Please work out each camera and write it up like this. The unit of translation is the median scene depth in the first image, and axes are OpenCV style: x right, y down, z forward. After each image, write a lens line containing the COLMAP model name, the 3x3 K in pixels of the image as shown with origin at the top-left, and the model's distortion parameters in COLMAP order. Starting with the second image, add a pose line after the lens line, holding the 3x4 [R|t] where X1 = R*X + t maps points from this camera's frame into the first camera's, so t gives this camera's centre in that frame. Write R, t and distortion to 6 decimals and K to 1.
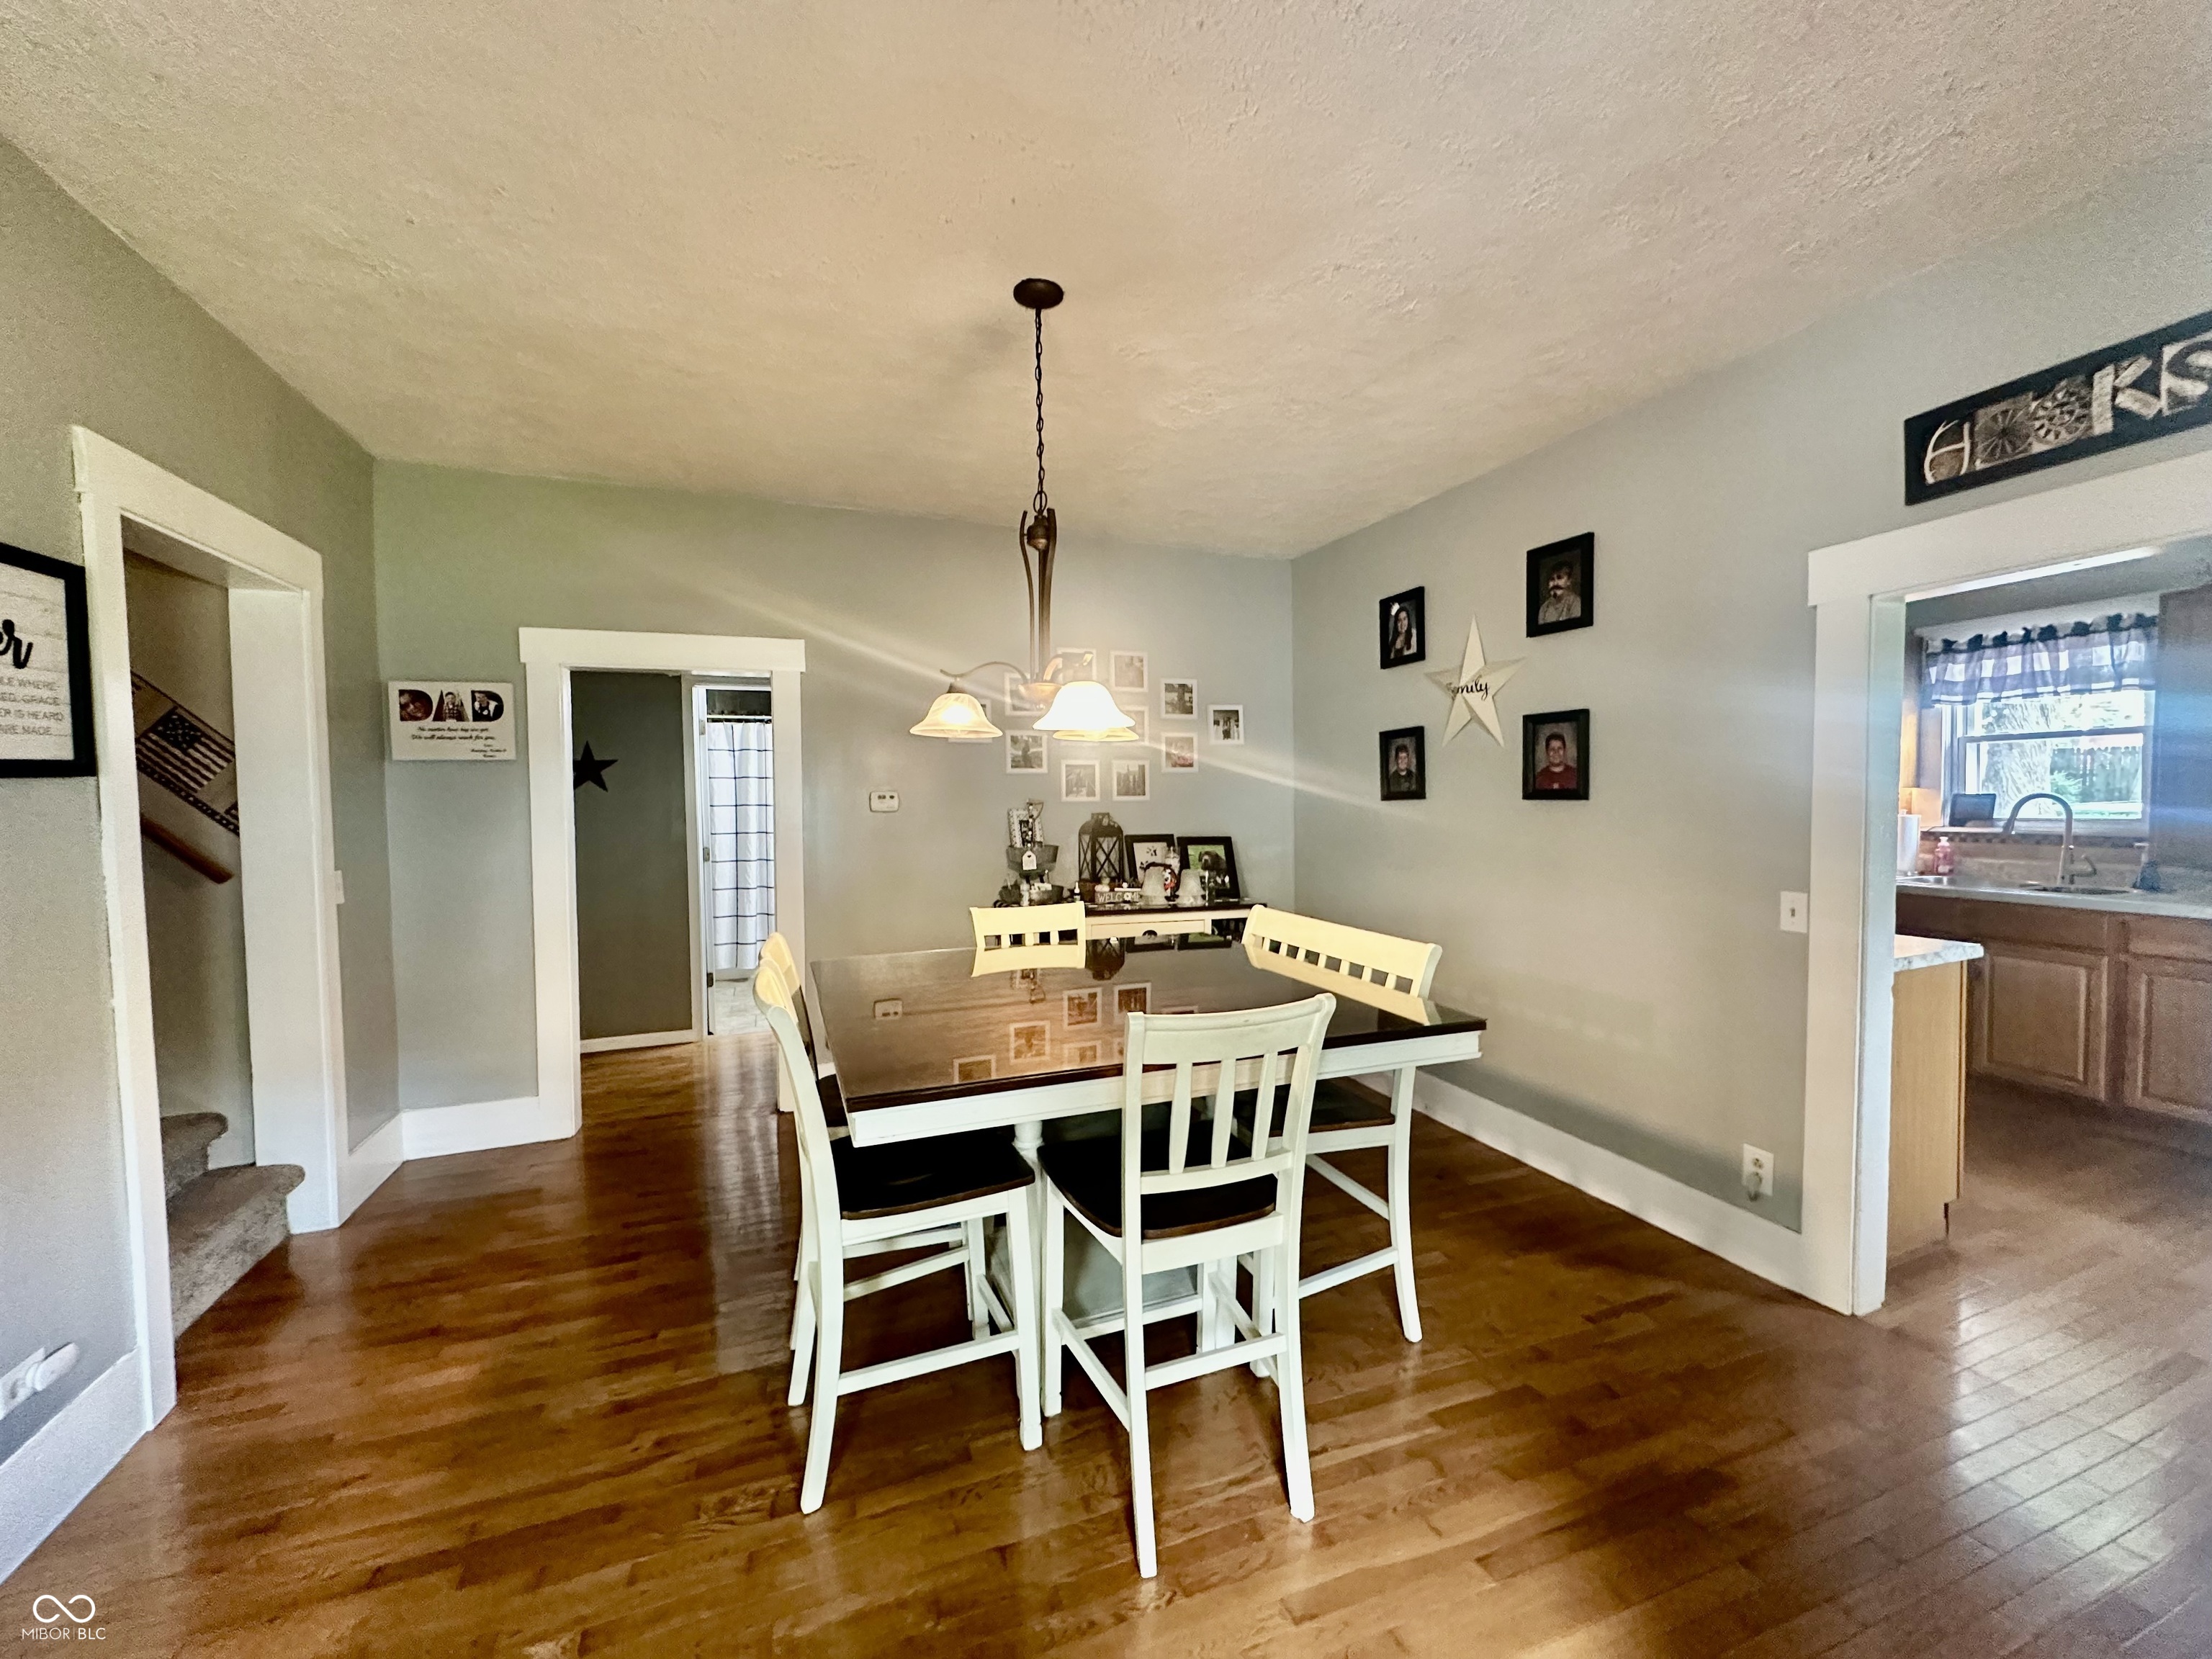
lens RADIAL K [[883.3, 0, 1094.6], [0, 883.3, 832.4], [0, 0, 1]] dist [-0.007246, 0.001620]
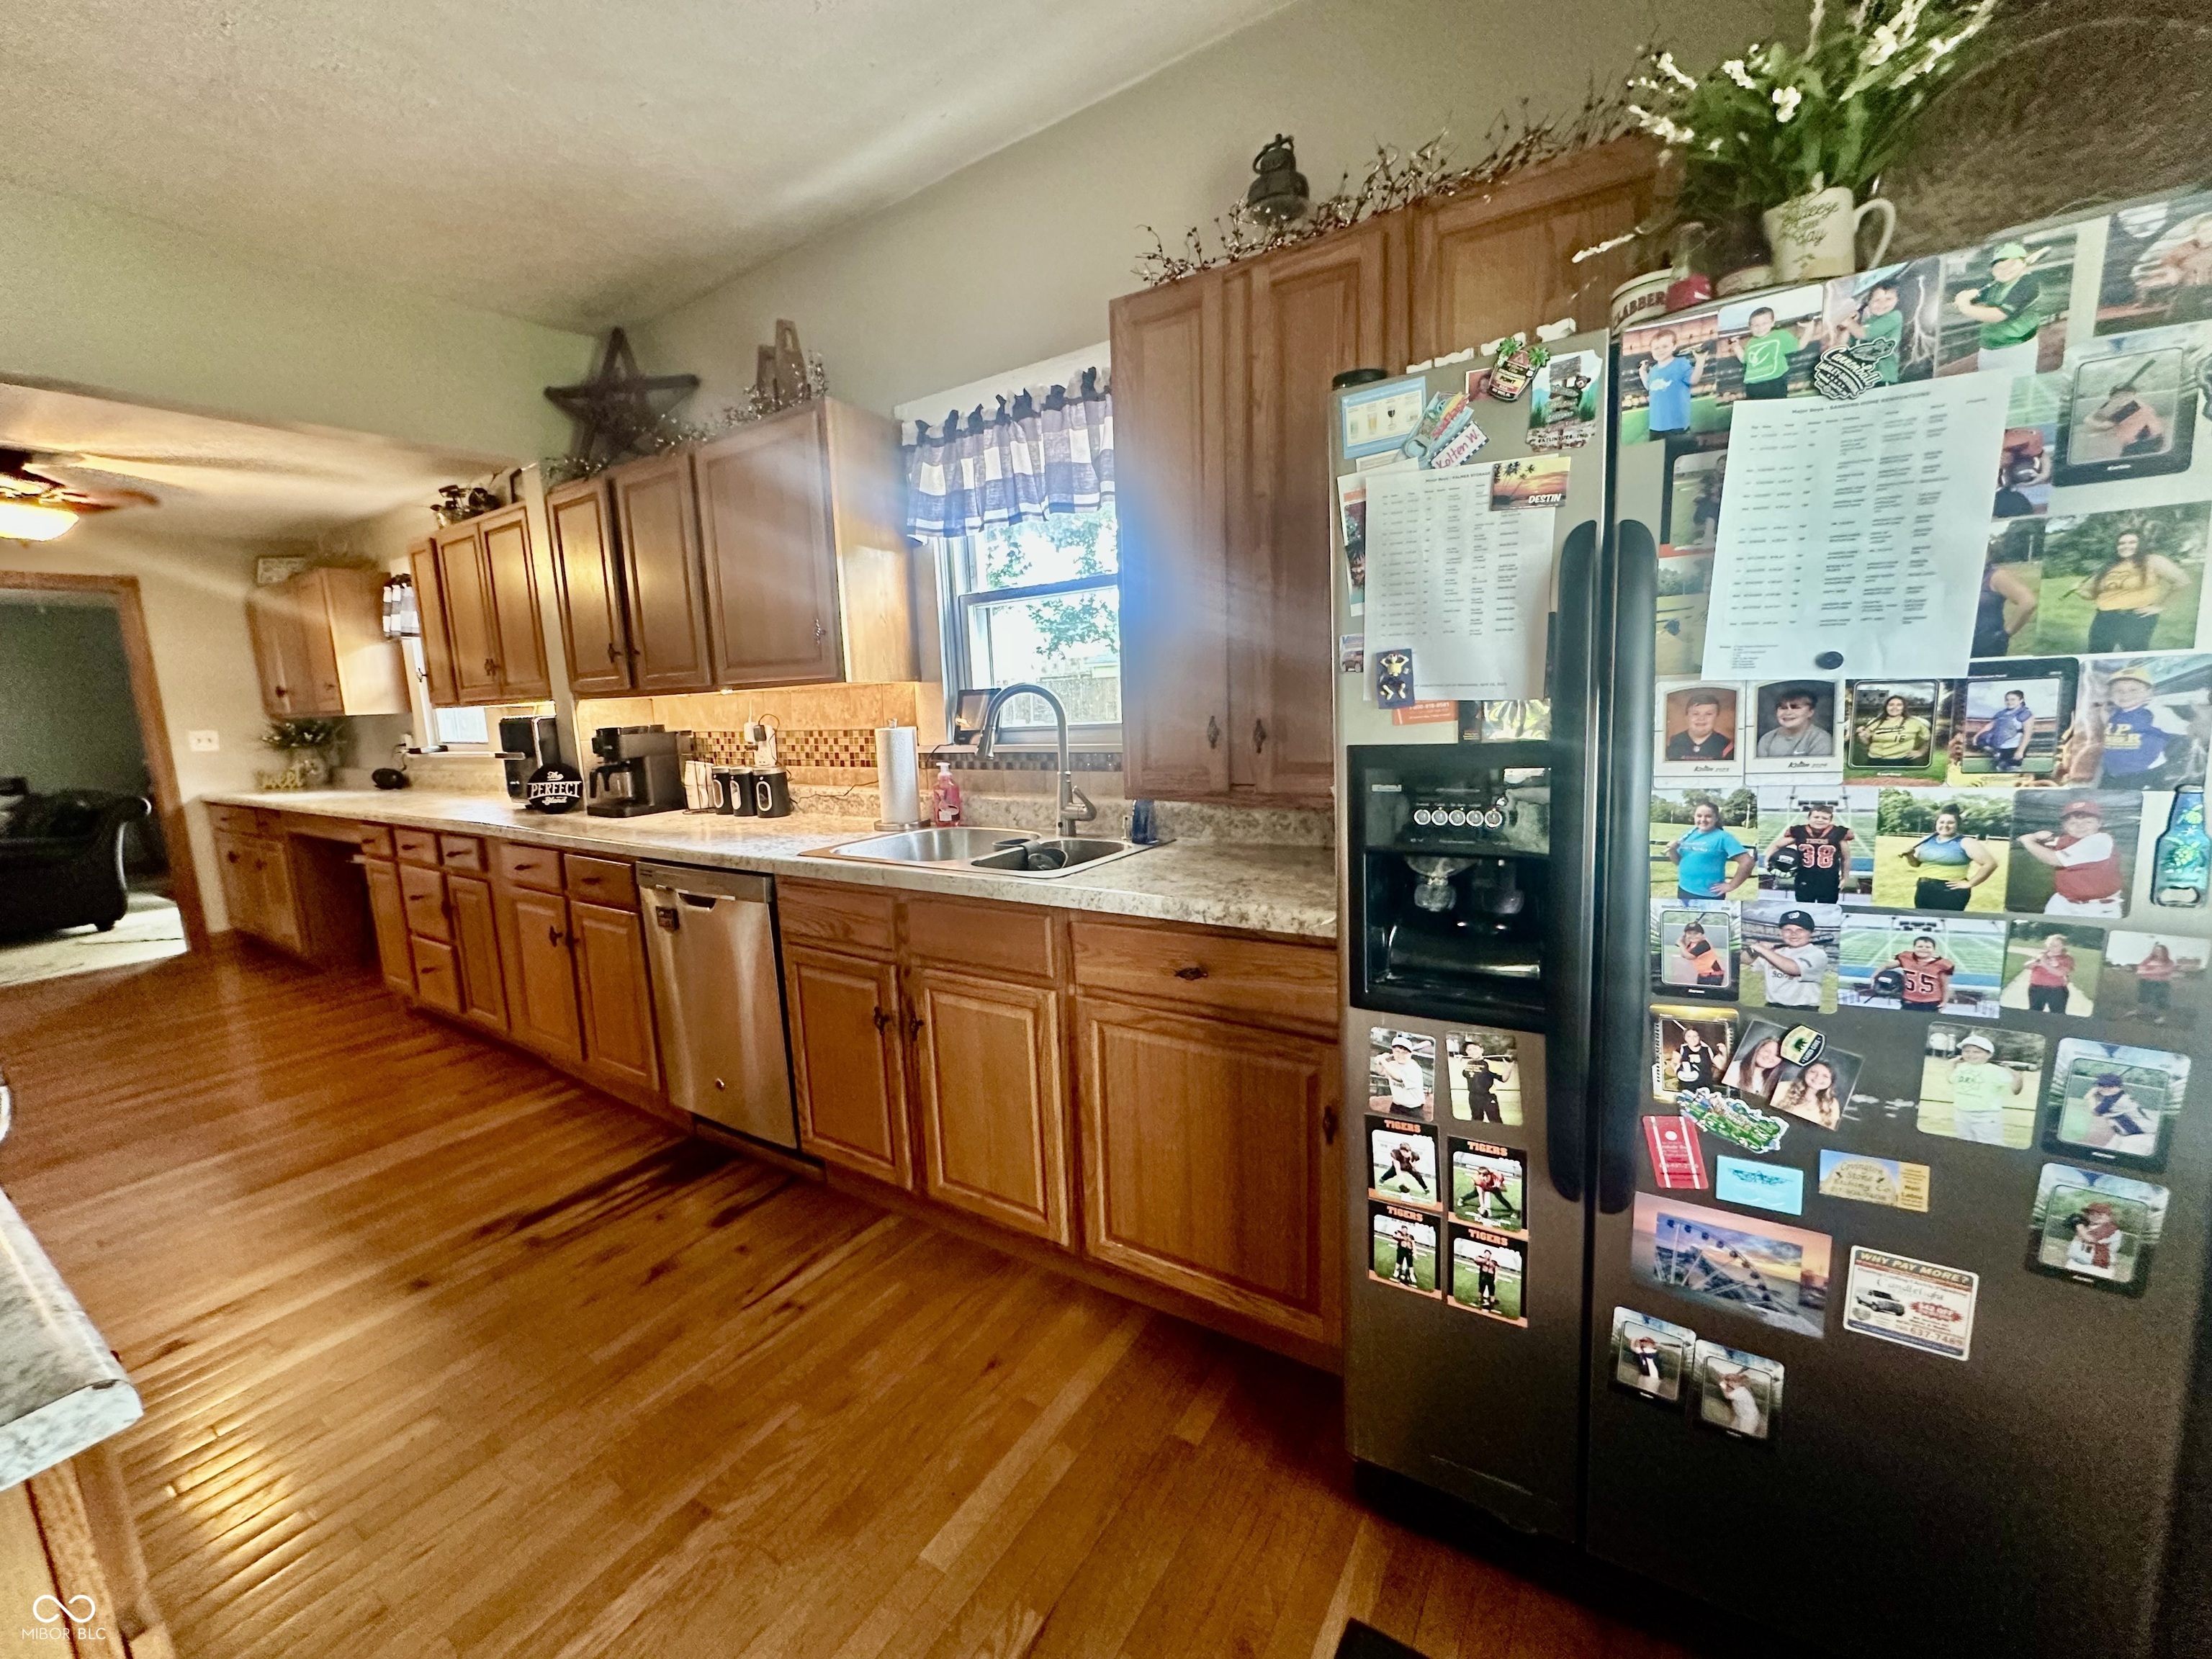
lens RADIAL K [[883.3, 0, 1109.5], [0, 883.3, 825.2], [0, 0, 1]] dist [-0.007246, 0.001620]
pose [[0.798826, -0.100977, 0.593026, 0.689618], [0.052891, 0.993783, 0.097969, -0.004865], [-0.599232, -0.046895, 0.799201, 0.442043]]
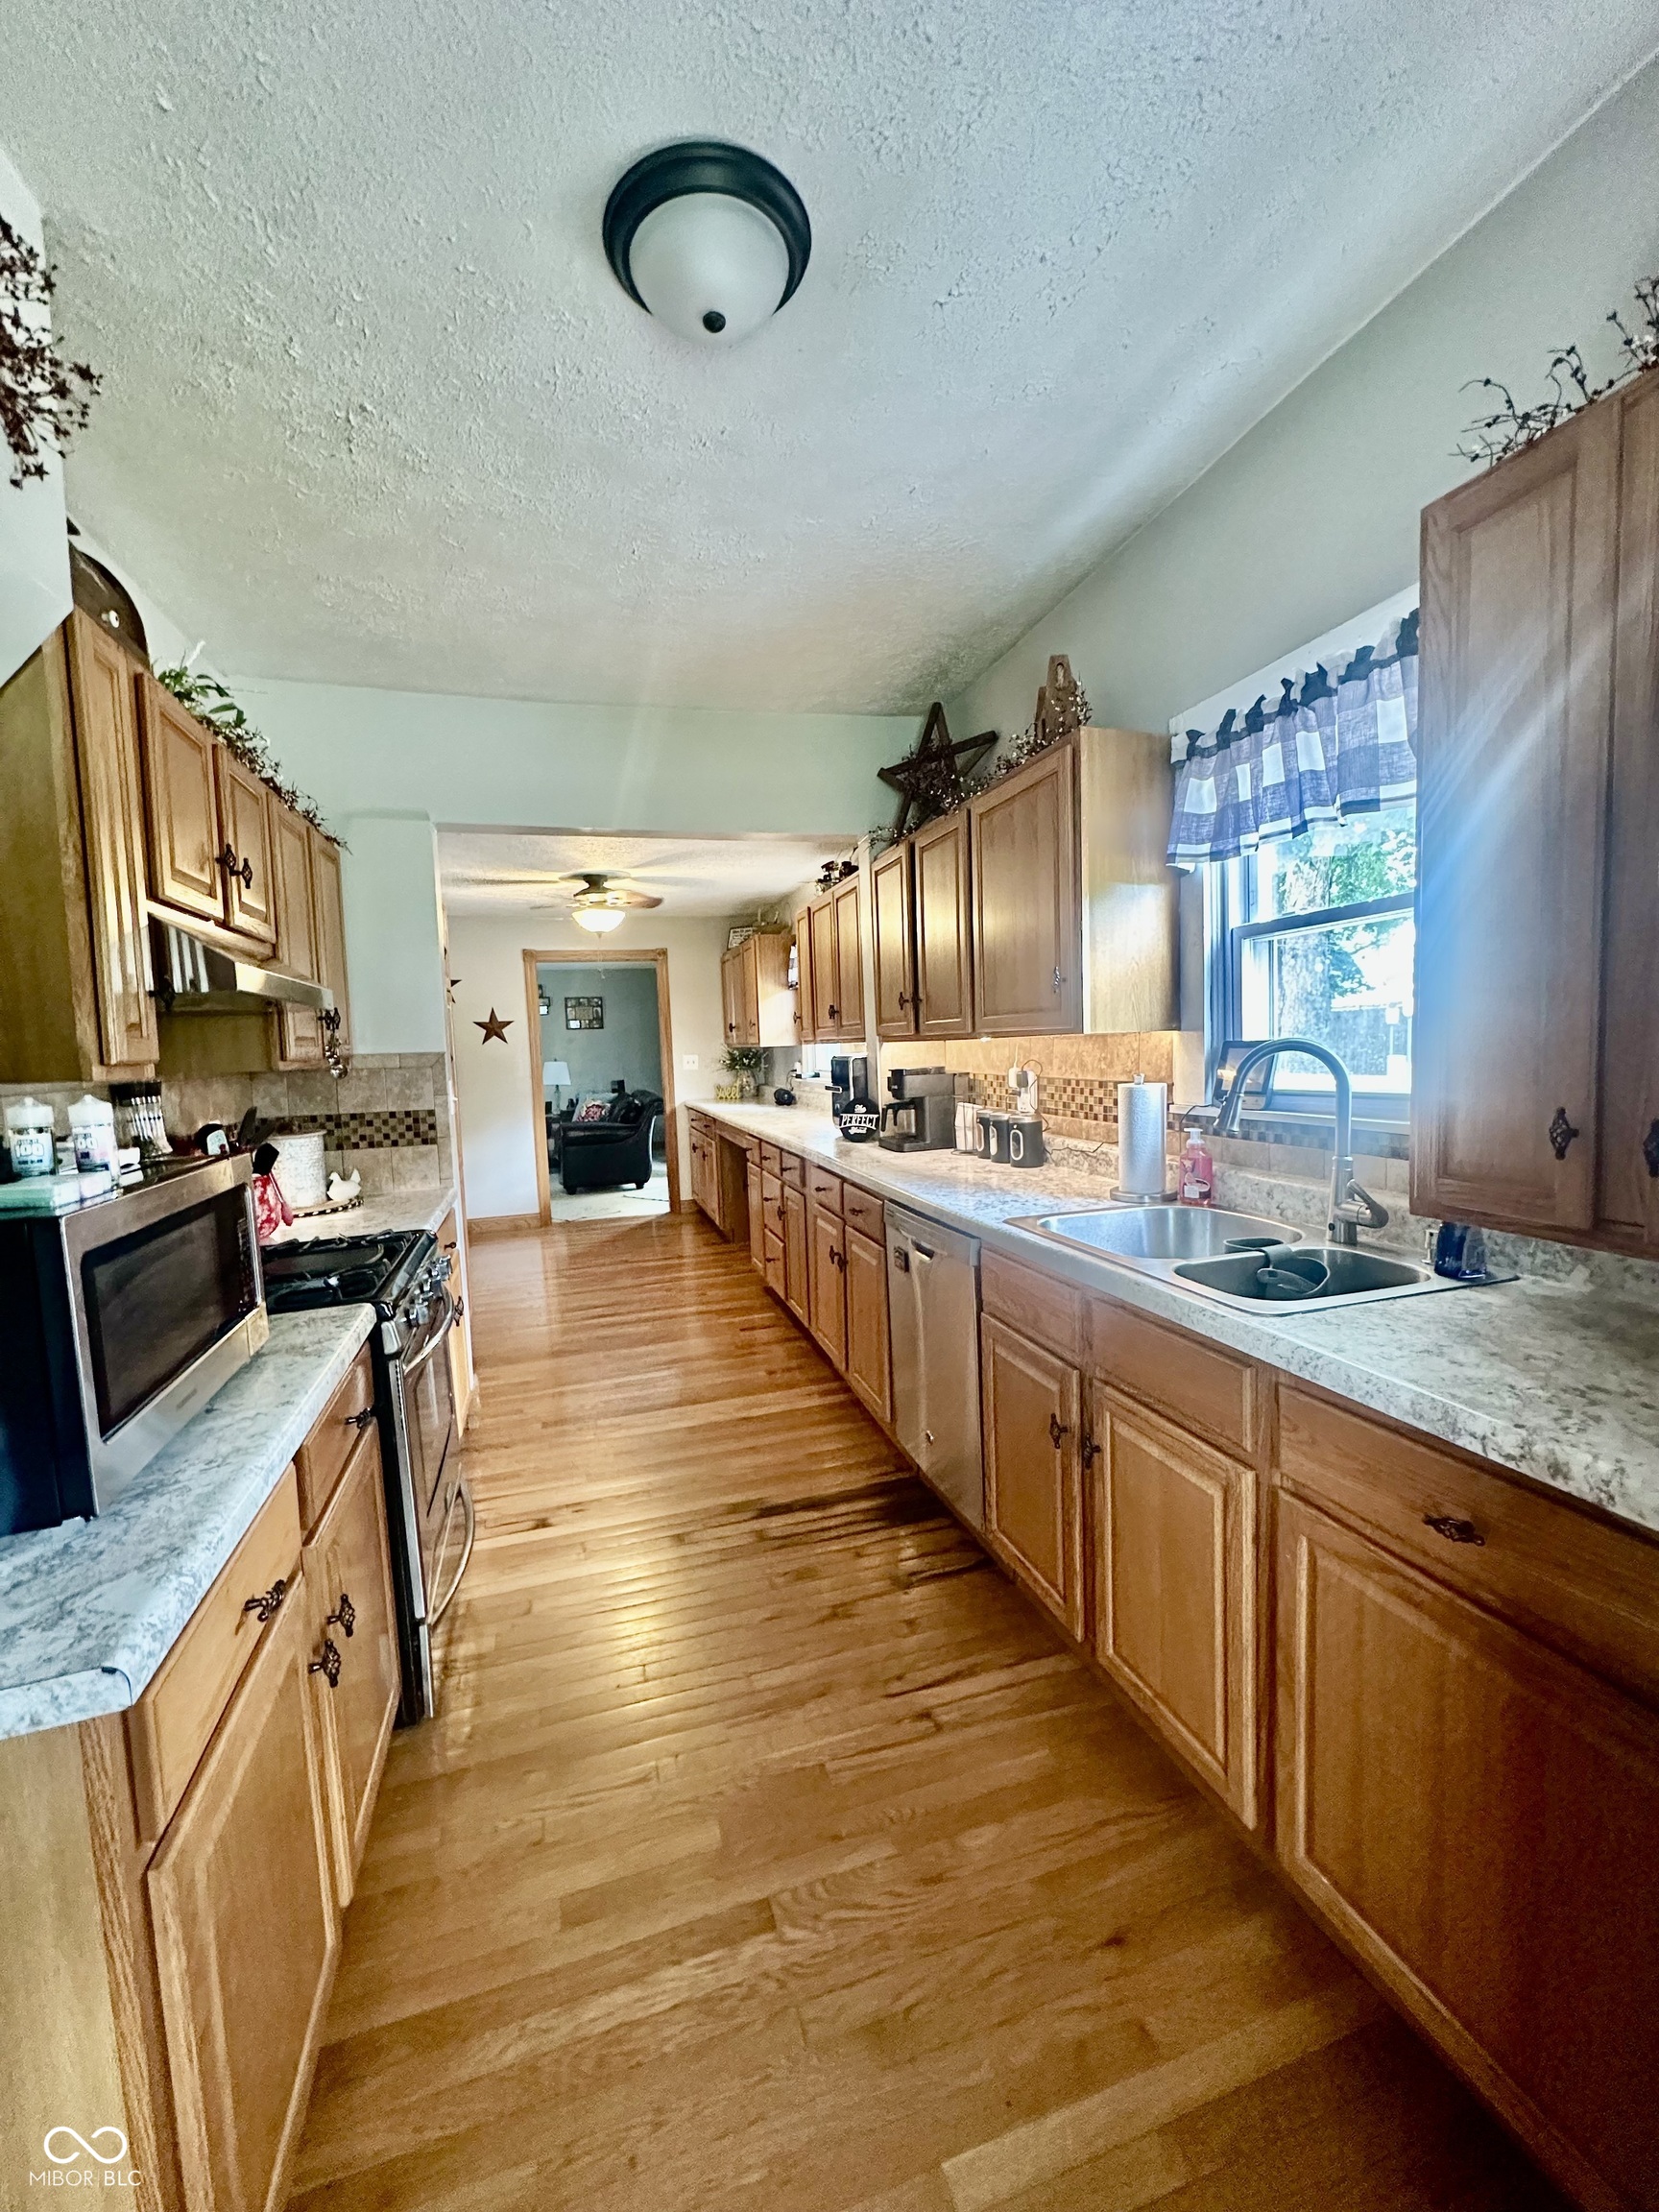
lens RADIAL K [[883.3, 0, 835.2], [0, 883.3, 1104.6], [0, 0, 1]] dist [-0.007246, 0.001620]
pose [[0.998609, -0.013760, -0.050908, 0.781795], [0.014994, 0.999601, 0.023955, -0.022838], [0.050558, -0.024685, 0.998416, 0.480750]]
